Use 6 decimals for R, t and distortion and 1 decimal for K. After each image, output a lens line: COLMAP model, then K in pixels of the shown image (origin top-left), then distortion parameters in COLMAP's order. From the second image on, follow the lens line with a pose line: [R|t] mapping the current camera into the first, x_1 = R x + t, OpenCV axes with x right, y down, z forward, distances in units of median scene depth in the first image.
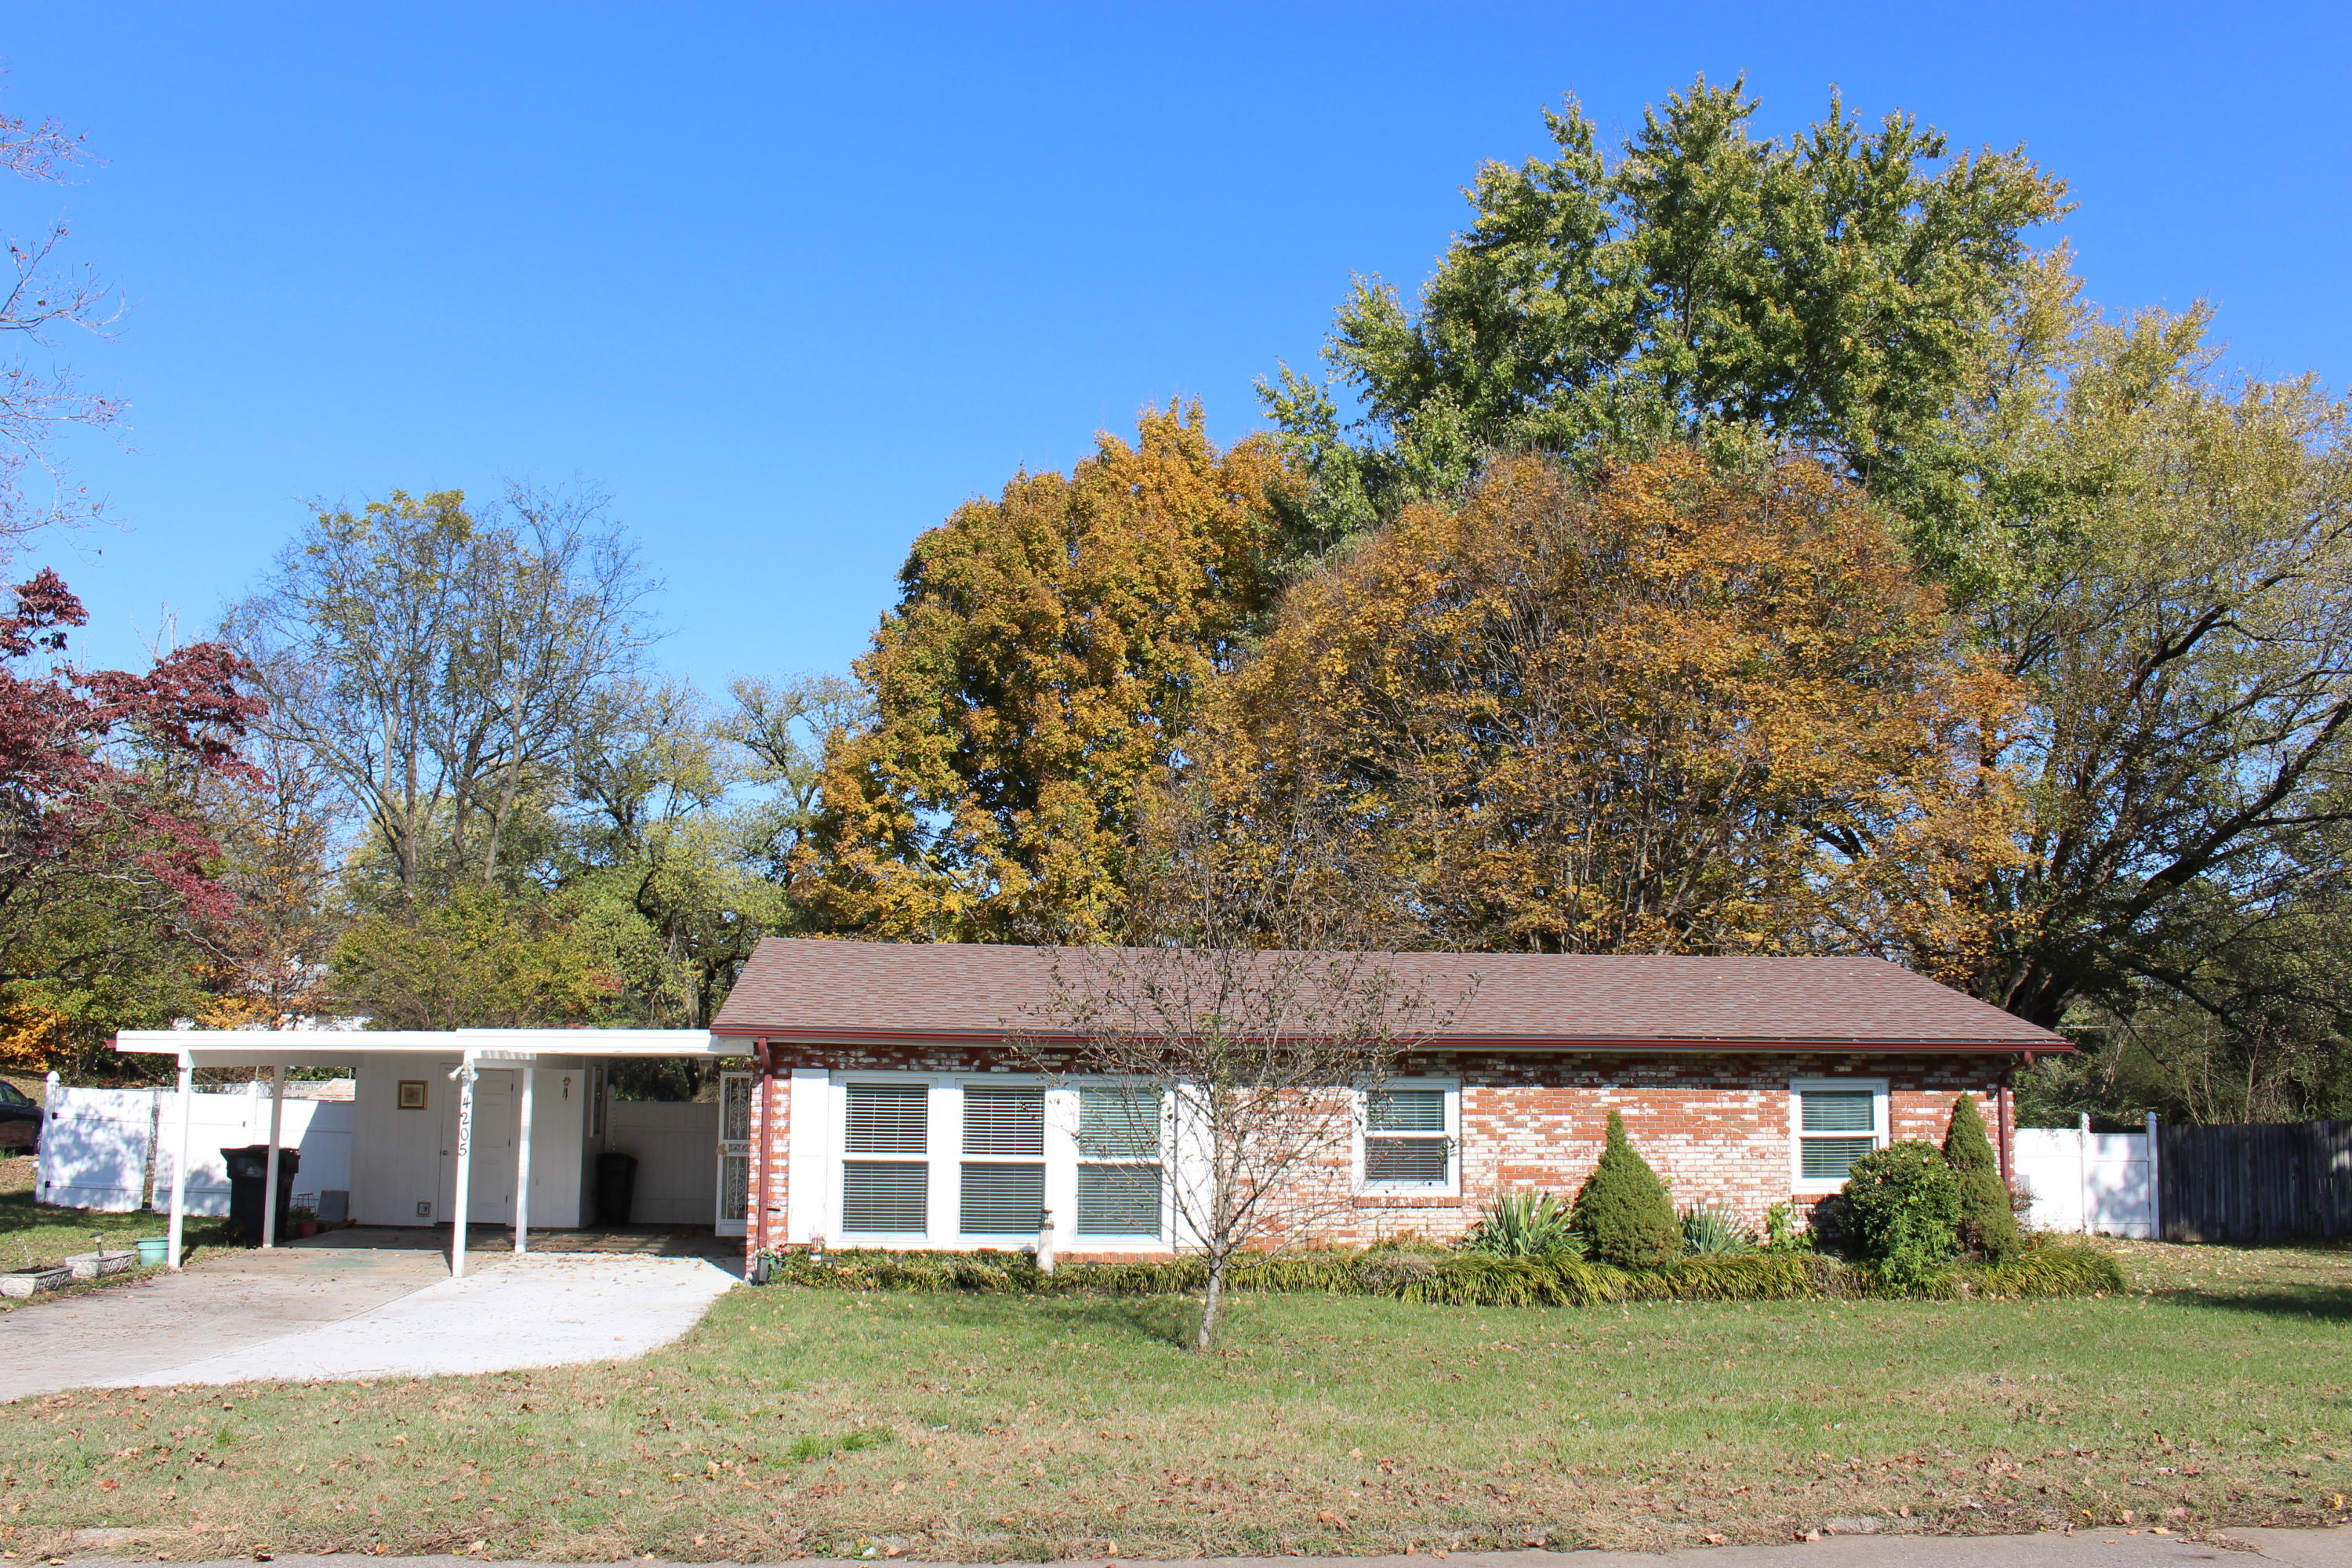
lens RADIAL K [[2040.2, 0, 1160.6], [0, 2040.2, 797.1], [0, 0, 1]] dist [-0.124270, 0.034028]
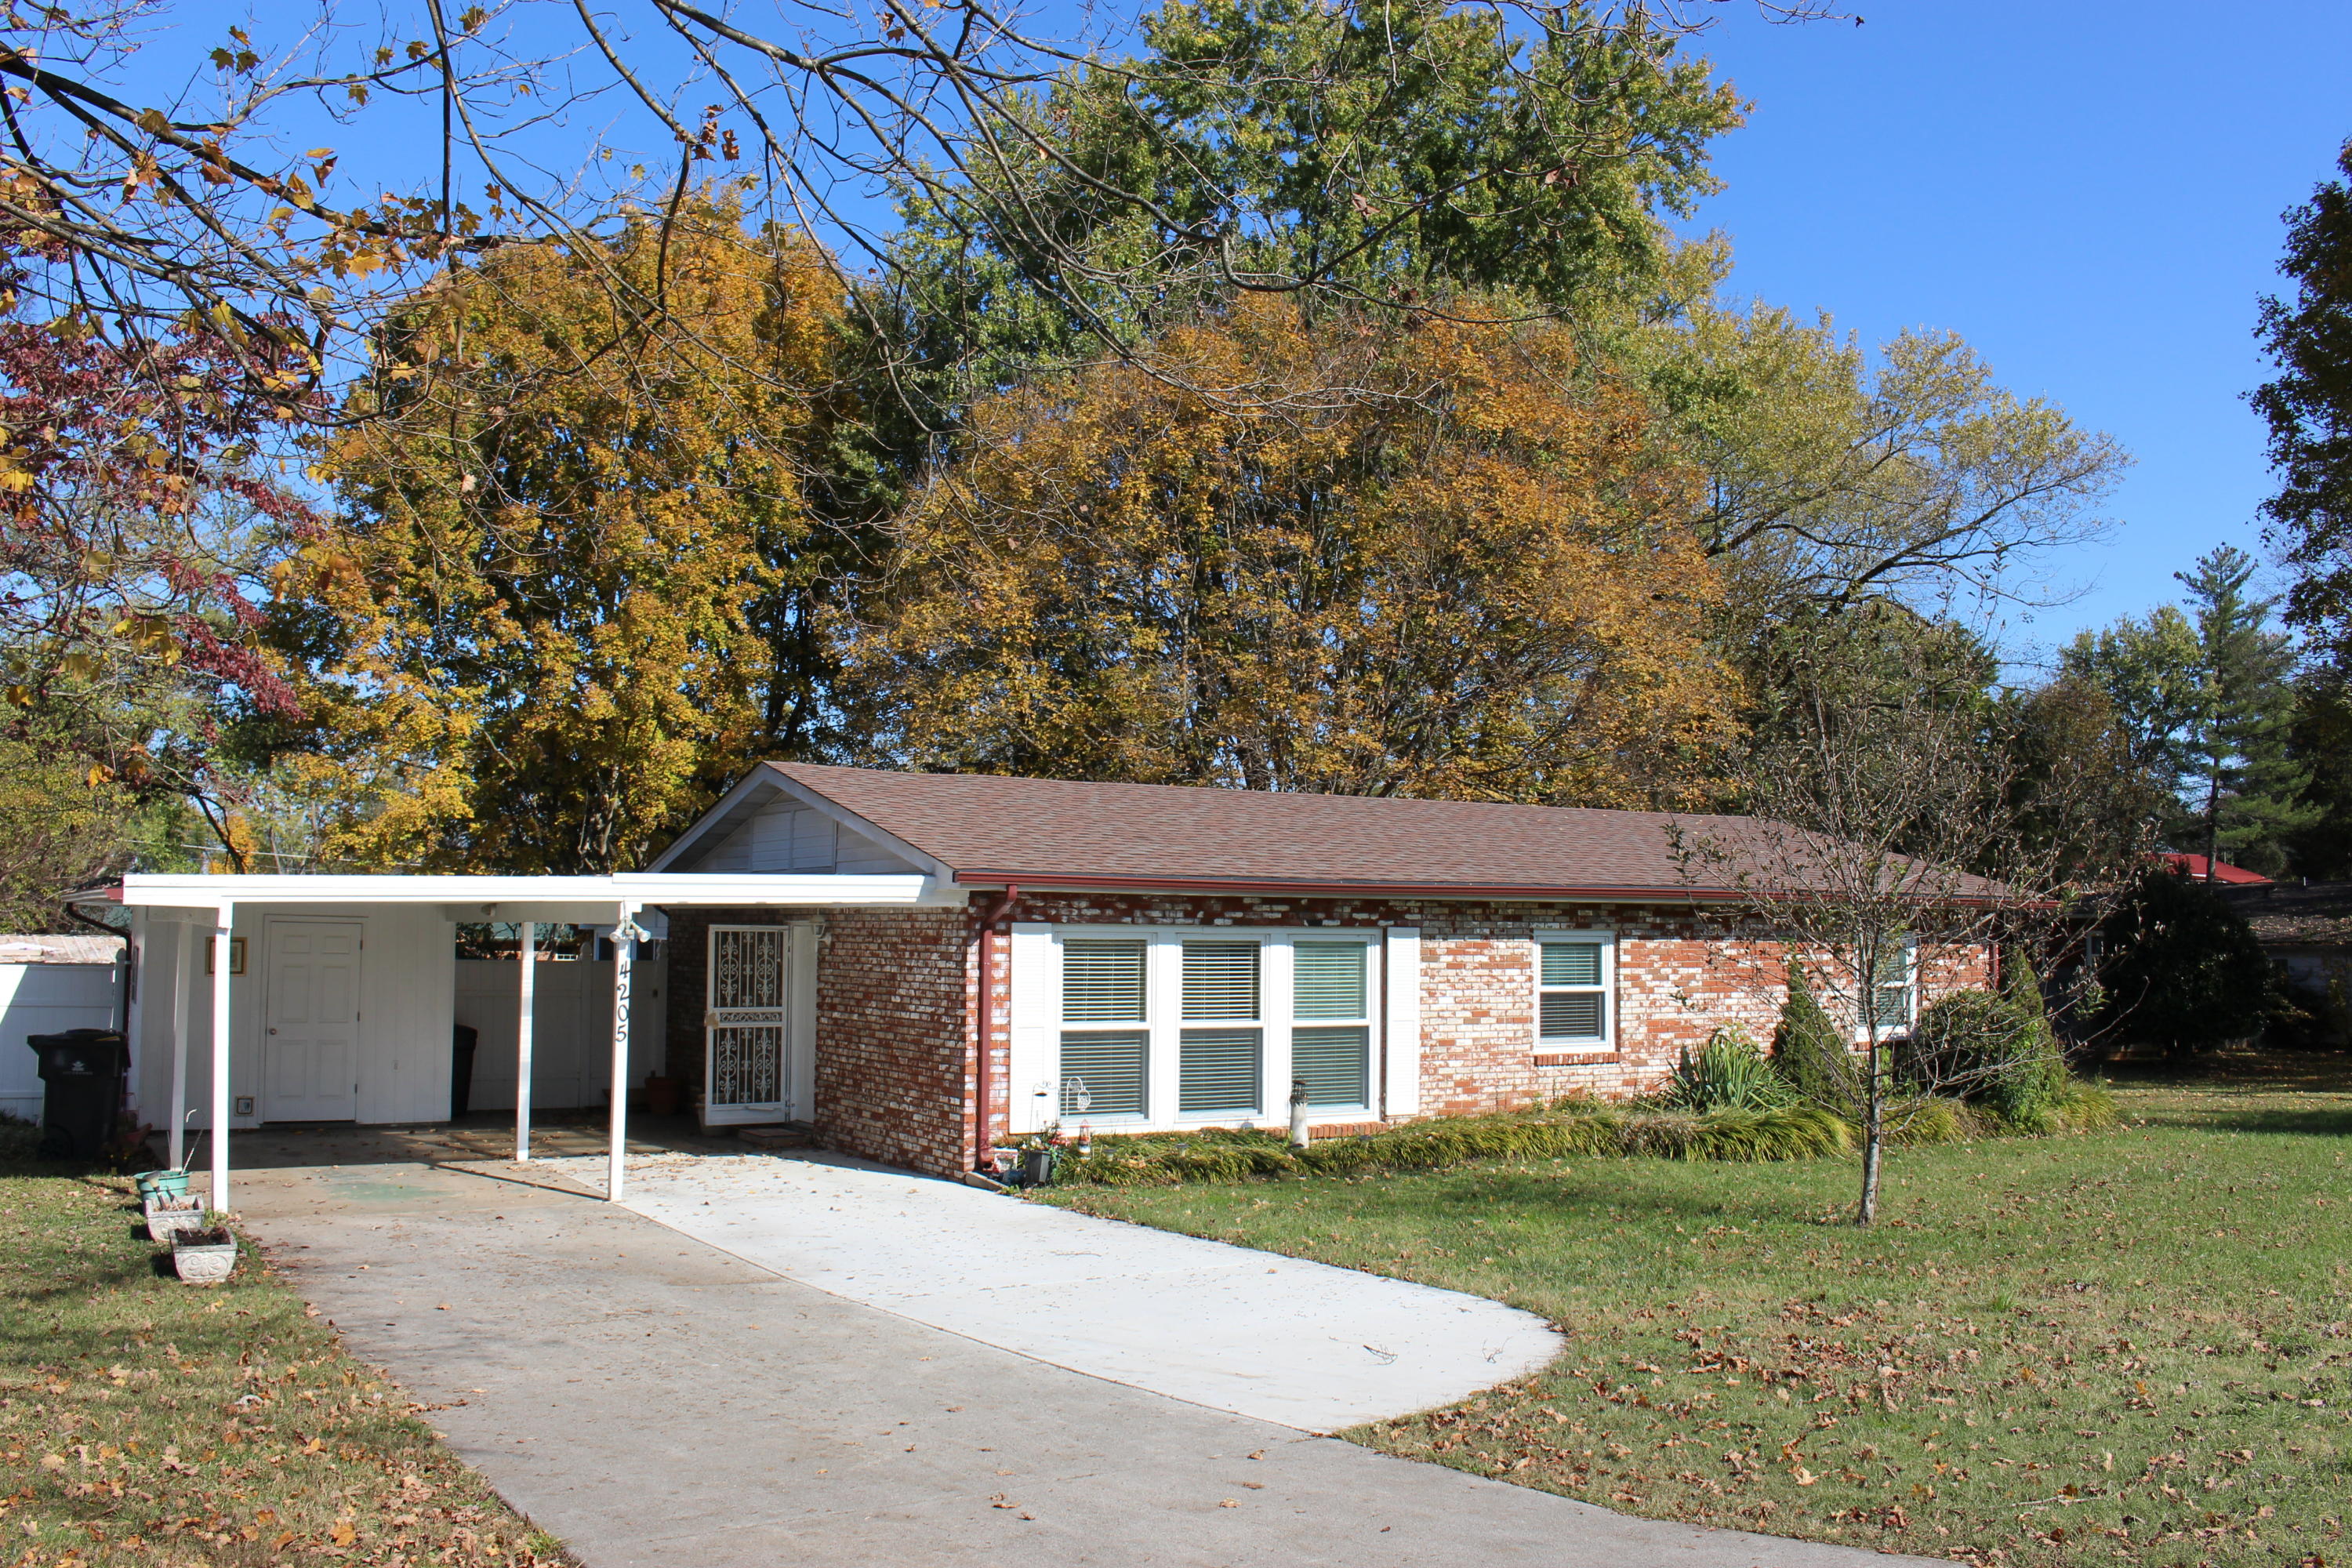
lens RADIAL K [[2040.2, 0, 1176.2], [0, 2040.2, 770.4], [0, 0, 1]] dist [-0.124270, 0.034028]
pose [[0.902244, 0.031459, 0.430077, -0.465137], [-0.058053, 0.997117, 0.048852, 0.027047], [-0.427300, -0.069044, 0.901469, 0.222148]]
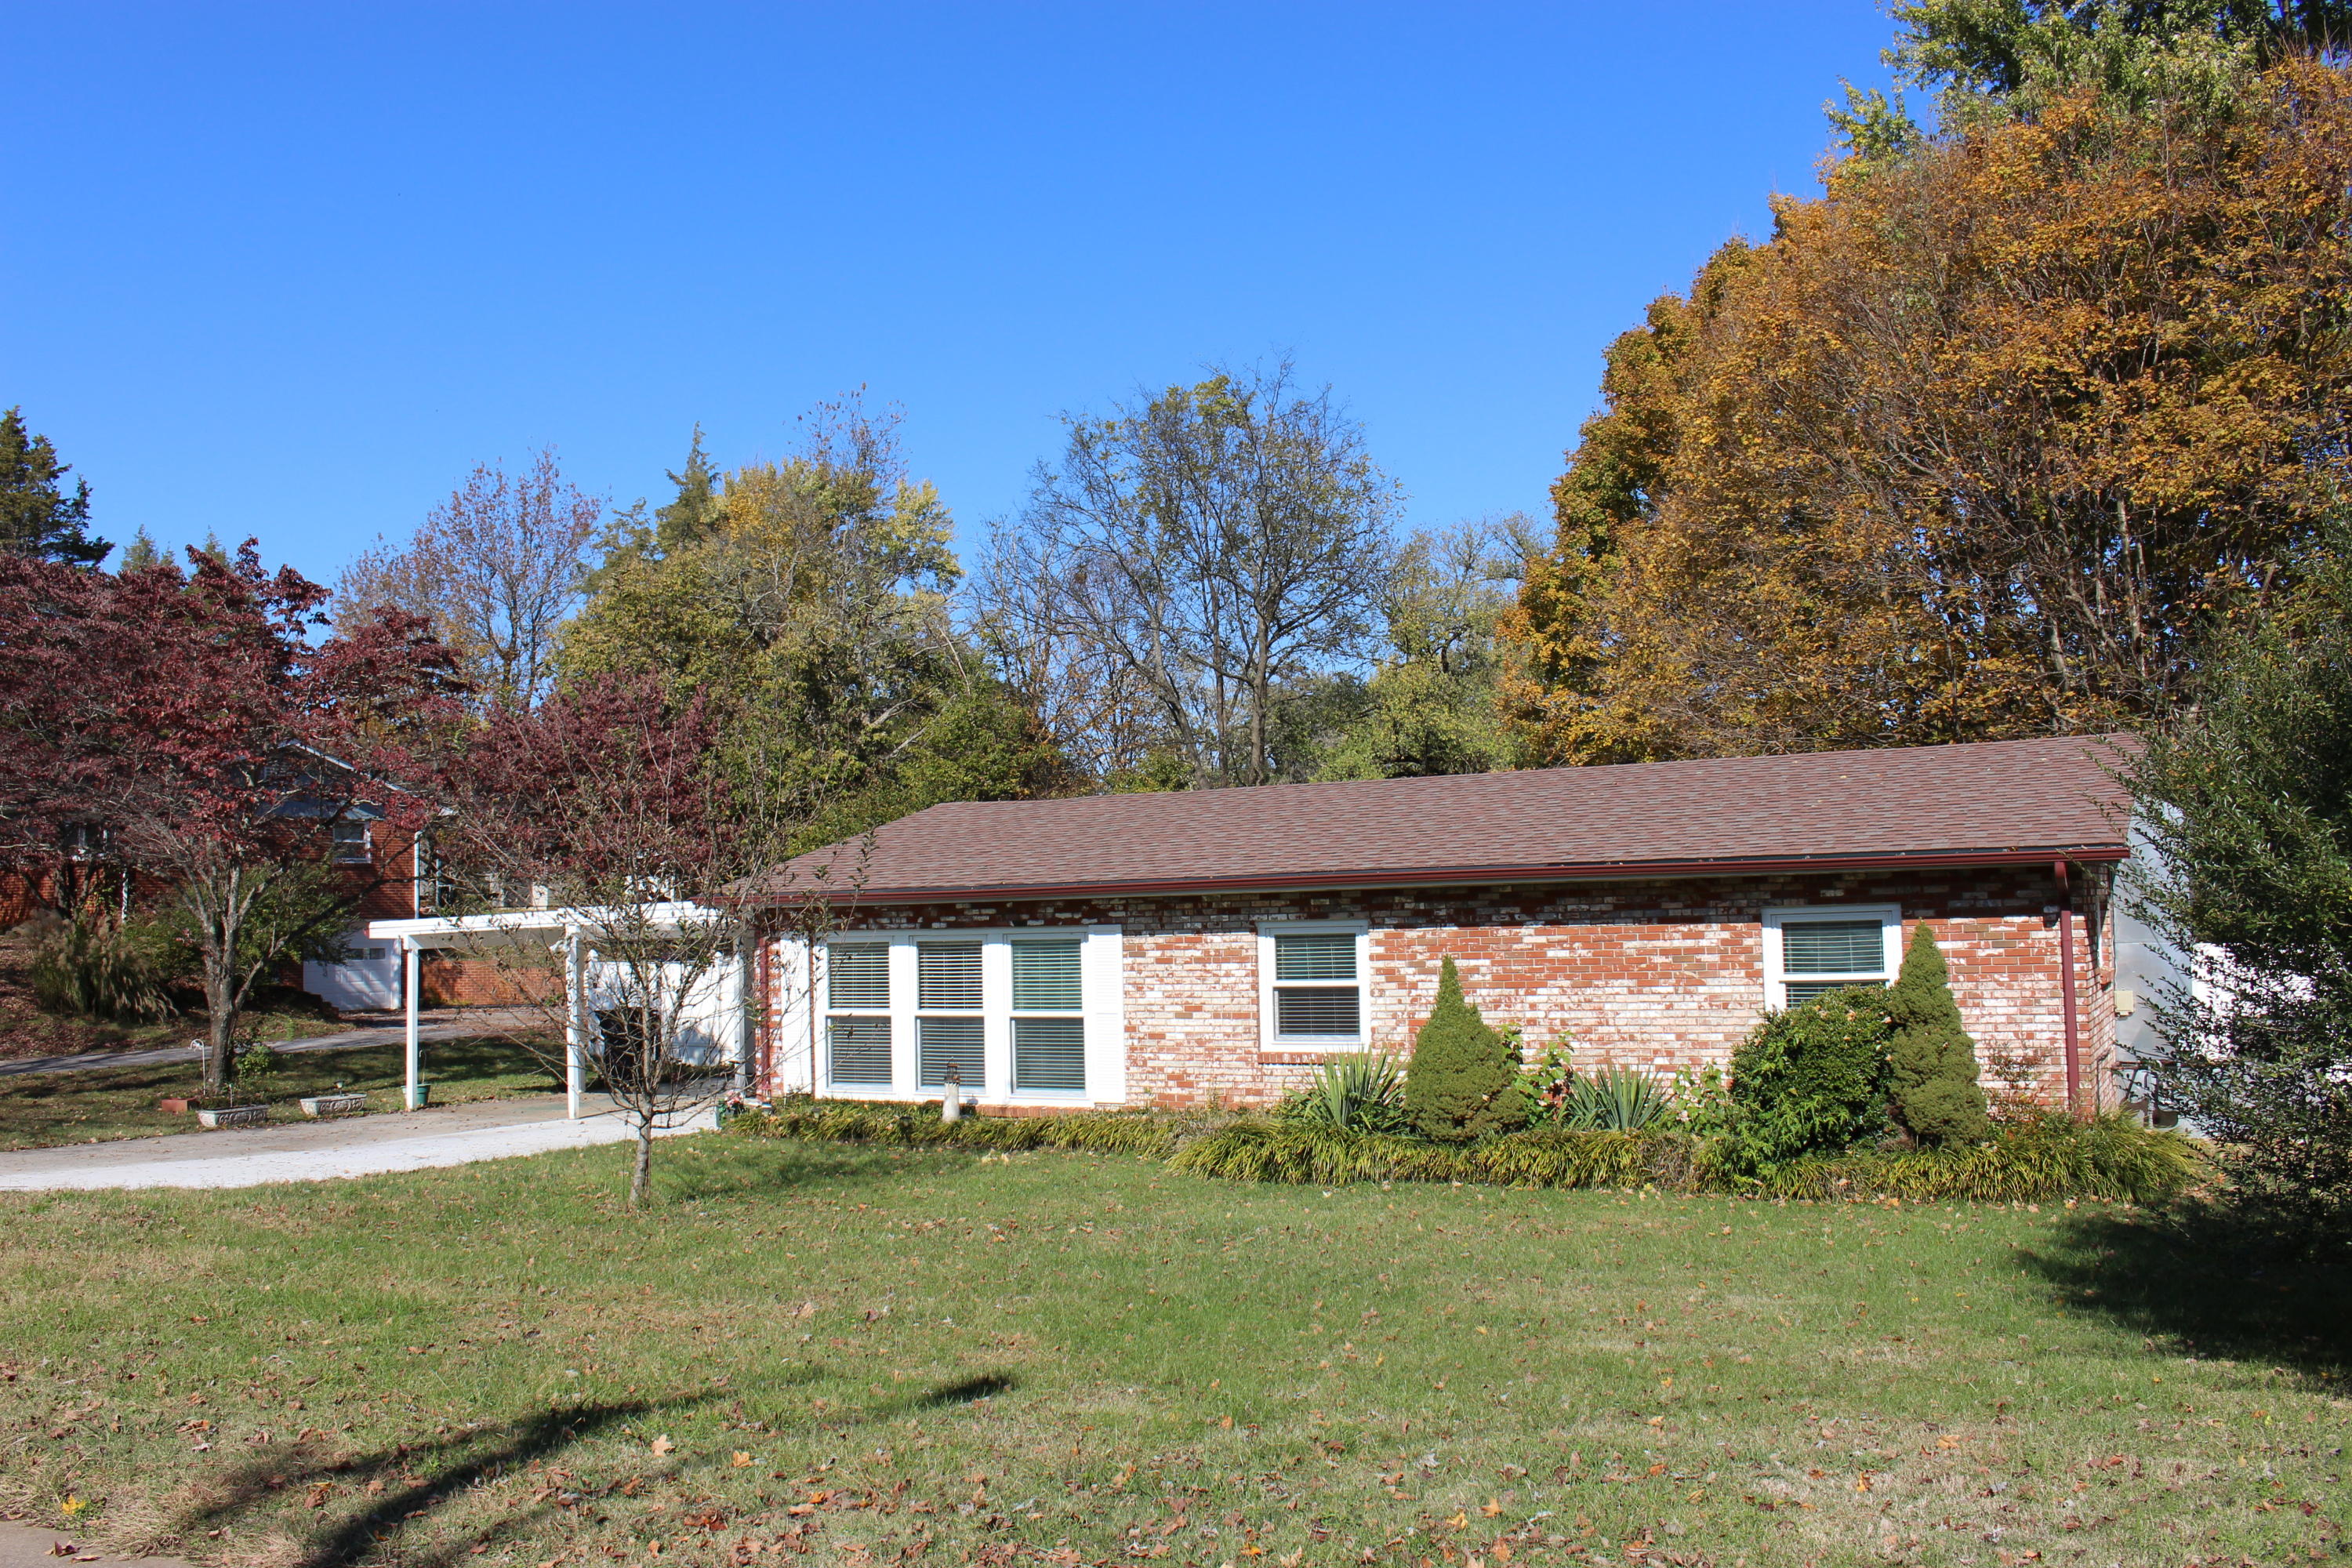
lens RADIAL K [[2040.2, 0, 1179.0], [0, 2040.2, 773.8], [0, 0, 1]] dist [-0.124270, 0.034028]
pose [[0.817953, -0.072440, -0.570706, 0.593500], [0.112995, 0.992946, 0.035914, 0.034747], [0.564078, -0.093862, 0.820369, 0.235241]]
